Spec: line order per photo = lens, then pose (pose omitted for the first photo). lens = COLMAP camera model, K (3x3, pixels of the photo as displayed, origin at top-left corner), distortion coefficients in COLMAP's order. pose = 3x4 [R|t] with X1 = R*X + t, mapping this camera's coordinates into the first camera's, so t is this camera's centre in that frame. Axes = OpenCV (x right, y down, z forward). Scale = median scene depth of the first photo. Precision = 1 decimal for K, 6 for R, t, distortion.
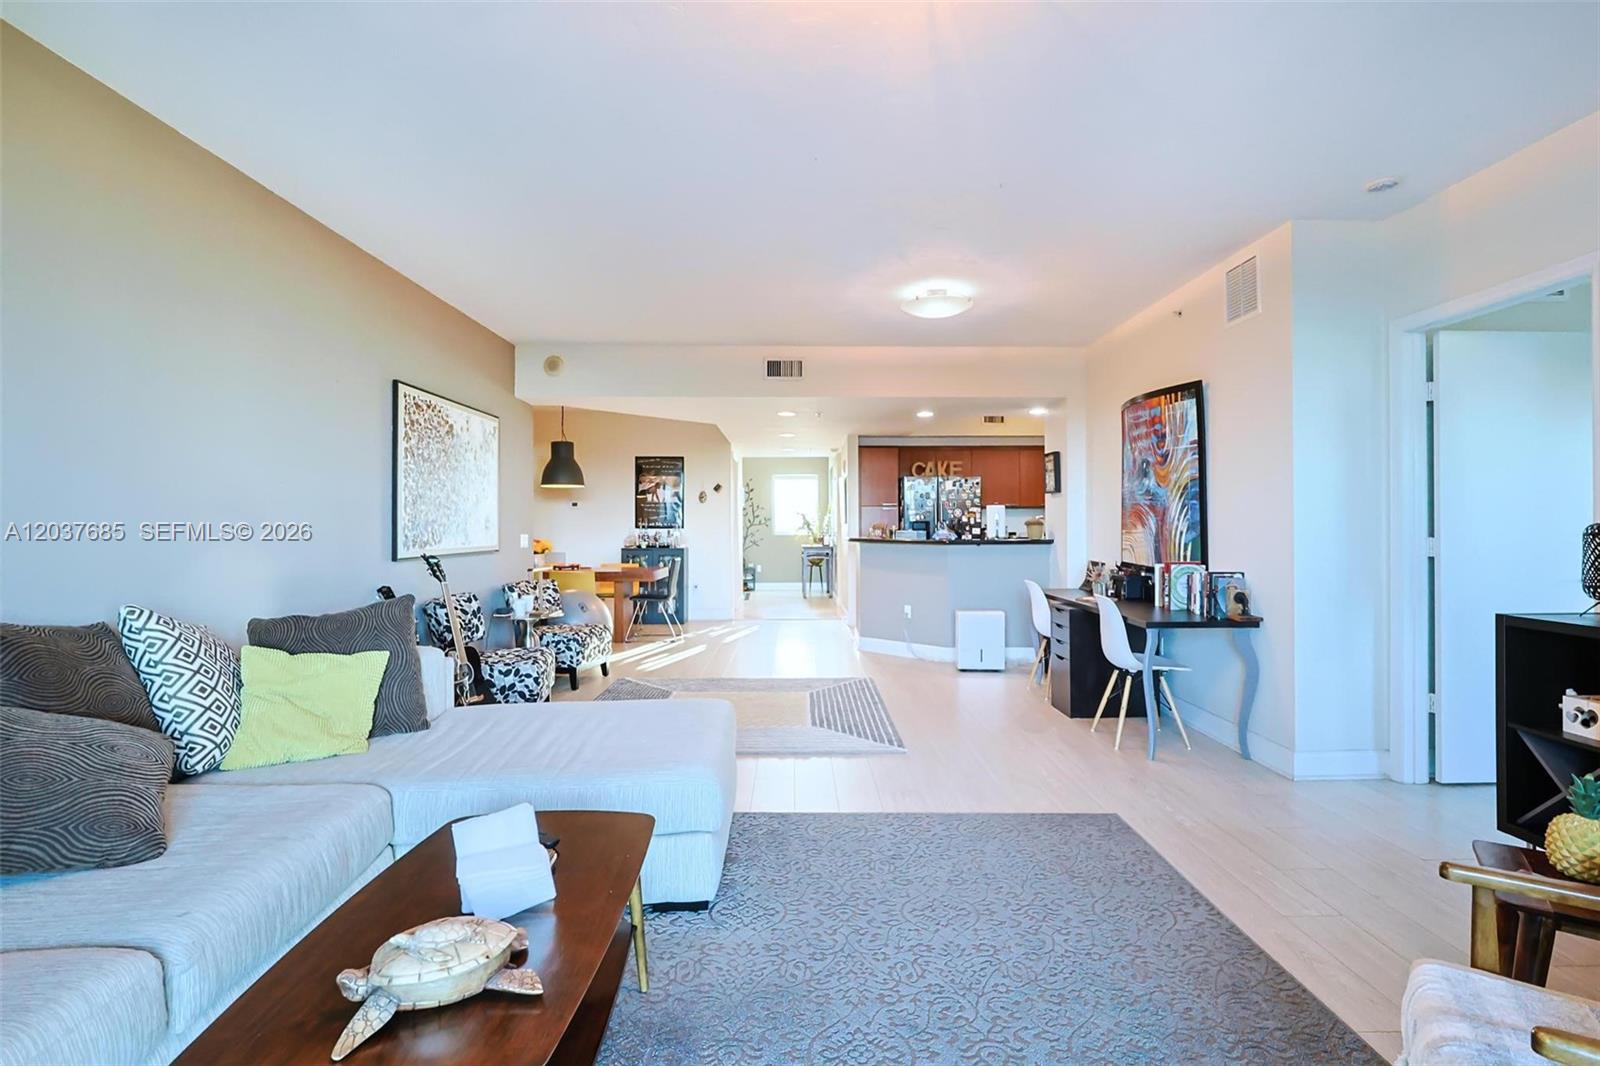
lens RADIAL K [[805.3, 0, 800.0], [0, 805.3, 533.0], [0, 0, 1]] dist [0.023805, 0.000071]
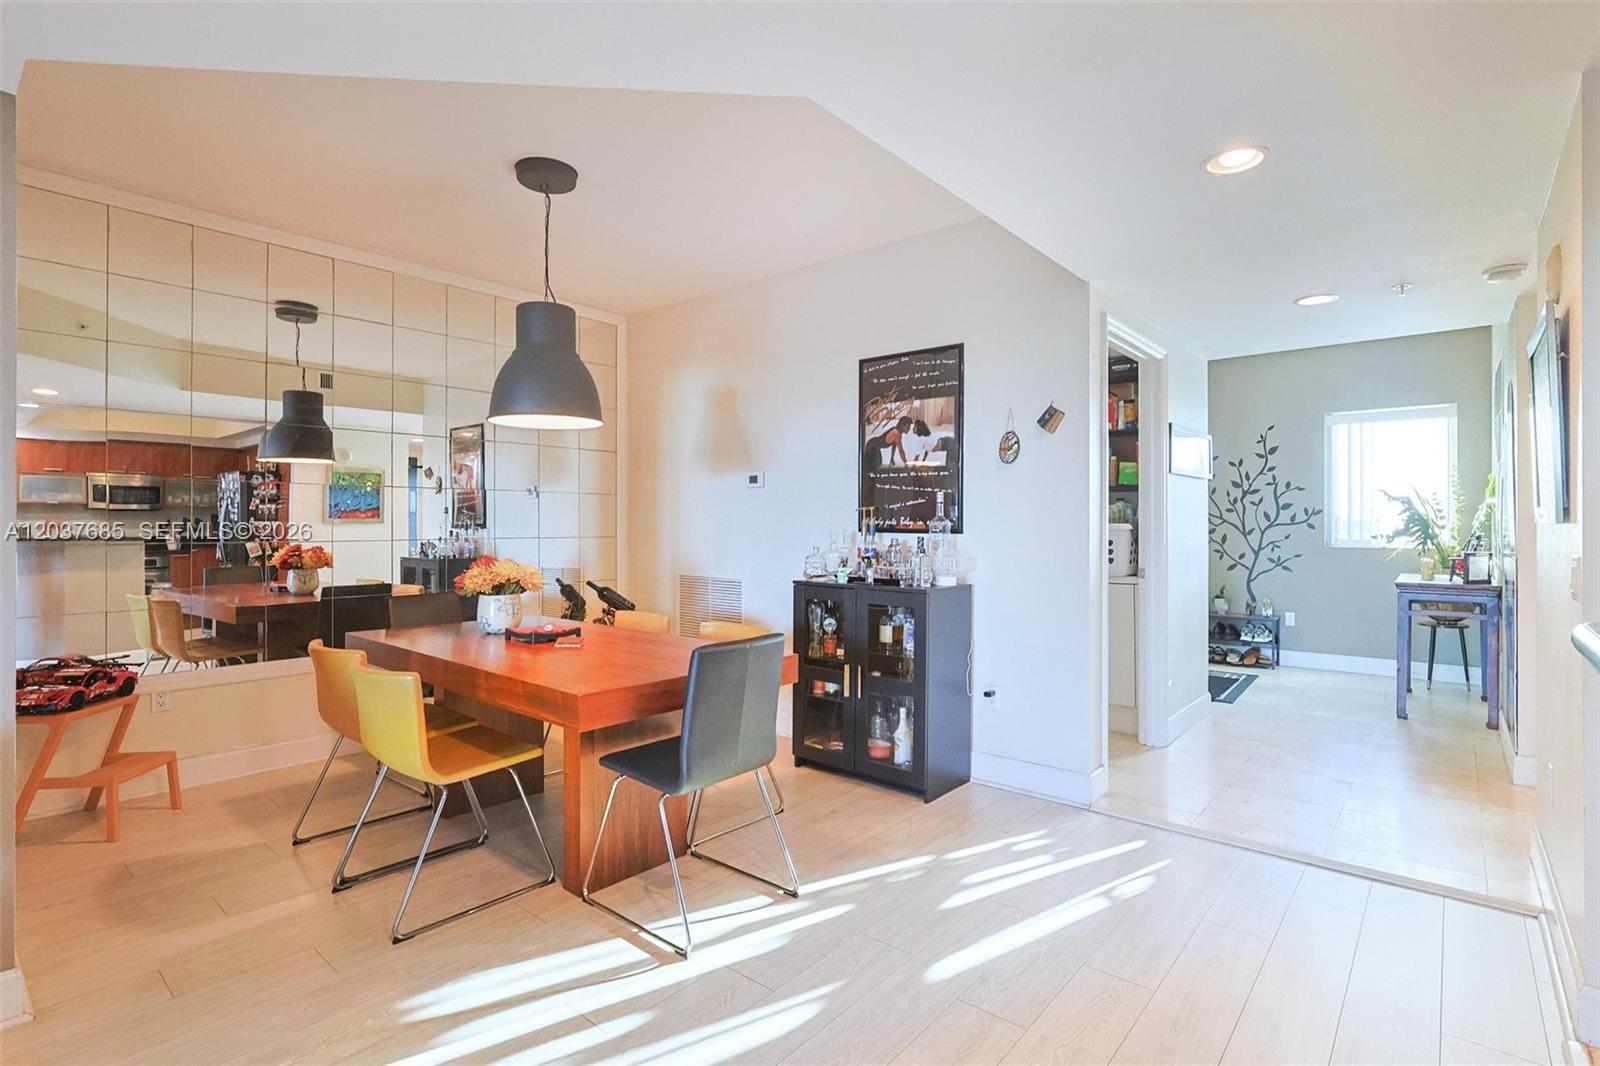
lens RADIAL K [[805.3, 0, 800.0], [0, 805.3, 533.0], [0, 0, 1]] dist [0.023805, 0.000071]
pose [[0.780177, 0.007242, -0.625516, 0.032039], [-0.008915, 0.999960, 0.000458, -0.005489], [0.625495, 0.005219, 0.780211, 0.658183]]
